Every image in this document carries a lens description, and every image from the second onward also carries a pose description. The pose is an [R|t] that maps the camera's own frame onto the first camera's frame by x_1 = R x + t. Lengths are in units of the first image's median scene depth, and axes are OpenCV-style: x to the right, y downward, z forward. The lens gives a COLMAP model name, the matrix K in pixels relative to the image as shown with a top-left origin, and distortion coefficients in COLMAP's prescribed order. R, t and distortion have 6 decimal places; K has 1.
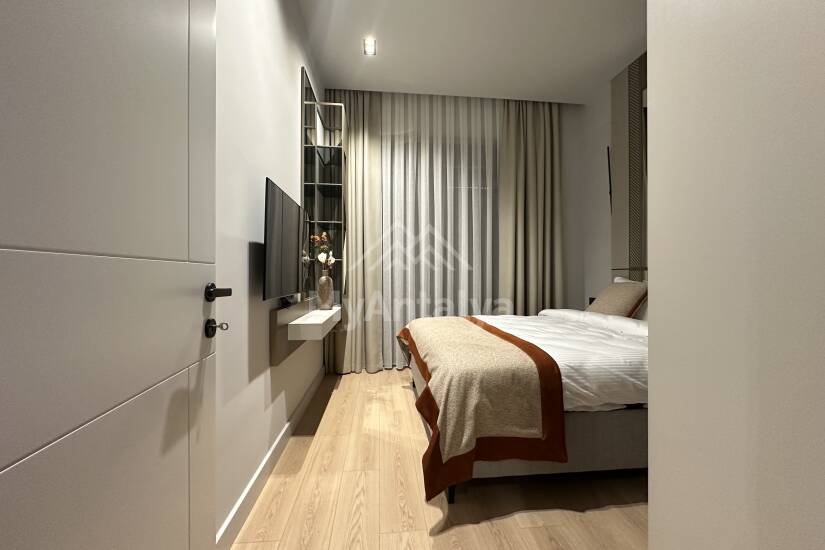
lens RADIAL K [[330.3, 0, 412.0], [0, 330.3, 271.1], [0, 0, 1]] dist [-0.001820, 0.000277]
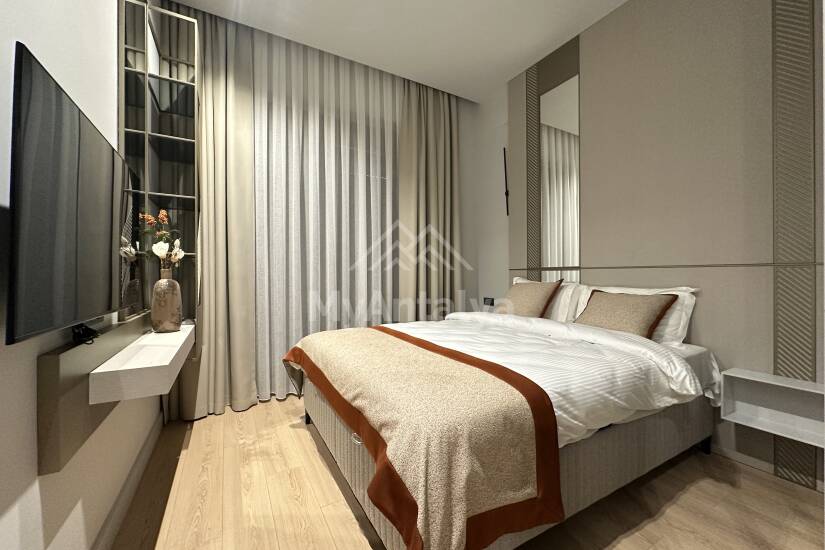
lens RADIAL K [[330.3, 0, 411.8], [0, 330.3, 273.9], [0, 0, 1]] dist [-0.001820, 0.000277]
pose [[0.916216, -0.002187, 0.400680, -0.078387], [-0.001345, 0.999963, 0.008534, -0.000398], [-0.400684, -0.008358, 0.916178, 0.214145]]
